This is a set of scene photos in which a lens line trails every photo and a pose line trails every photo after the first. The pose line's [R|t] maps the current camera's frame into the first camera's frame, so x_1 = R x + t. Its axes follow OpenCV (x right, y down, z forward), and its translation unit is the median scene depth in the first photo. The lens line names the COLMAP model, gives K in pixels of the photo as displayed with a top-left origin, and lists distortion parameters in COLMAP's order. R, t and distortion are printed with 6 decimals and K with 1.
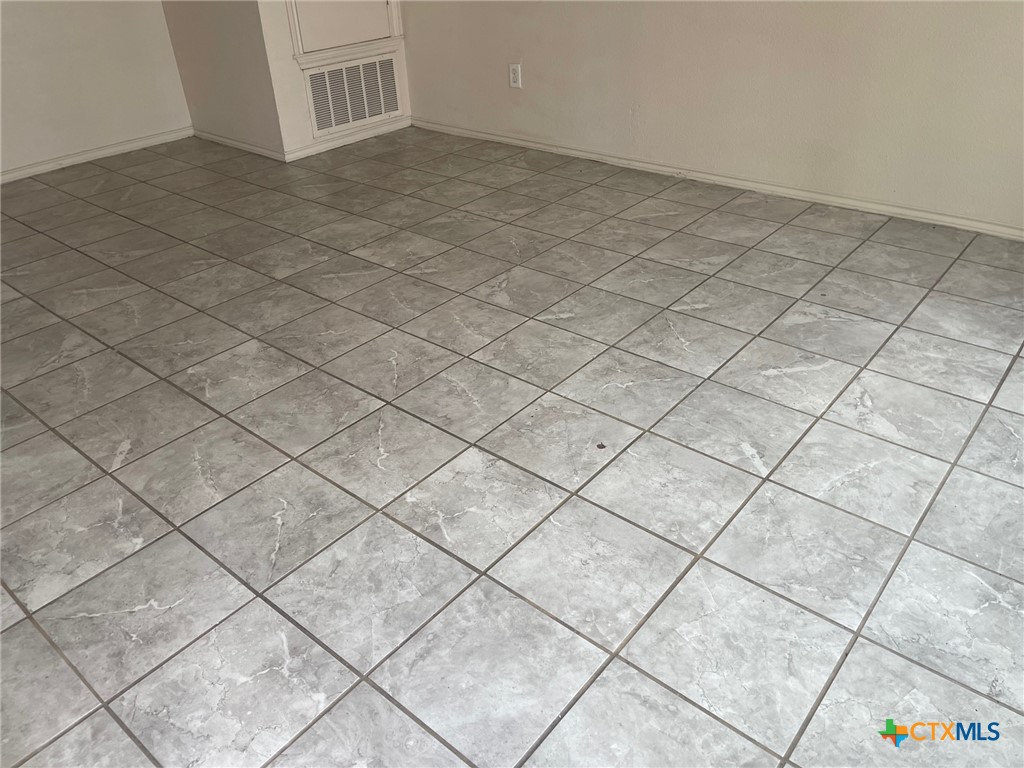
lens RADIAL K [[770.4, 0, 506.2], [0, 770.4, 378.9], [0, 0, 1]] dist [0.062277, -0.077014]
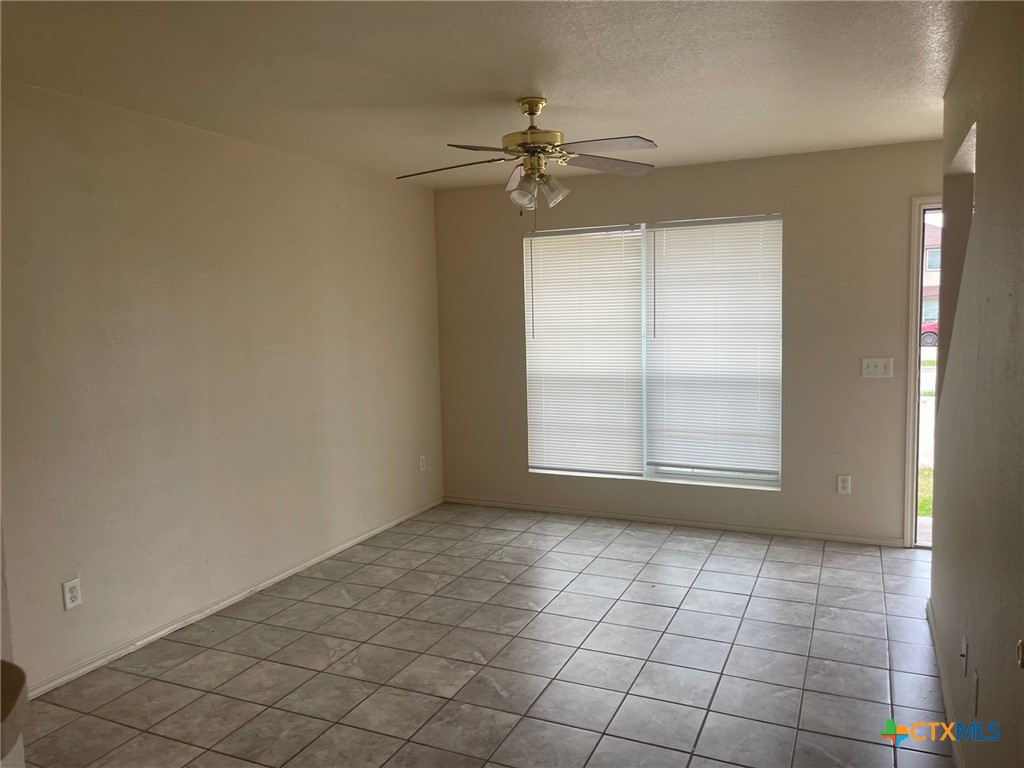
lens RADIAL K [[770.4, 0, 506.2], [0, 770.4, 378.9], [0, 0, 1]] dist [0.062277, -0.077014]
pose [[-0.264722, -0.046849, 0.963186, -1.403182], [0.533671, 0.824806, 0.186792, -0.780103], [-0.803192, 0.563472, -0.193342, 1.077706]]
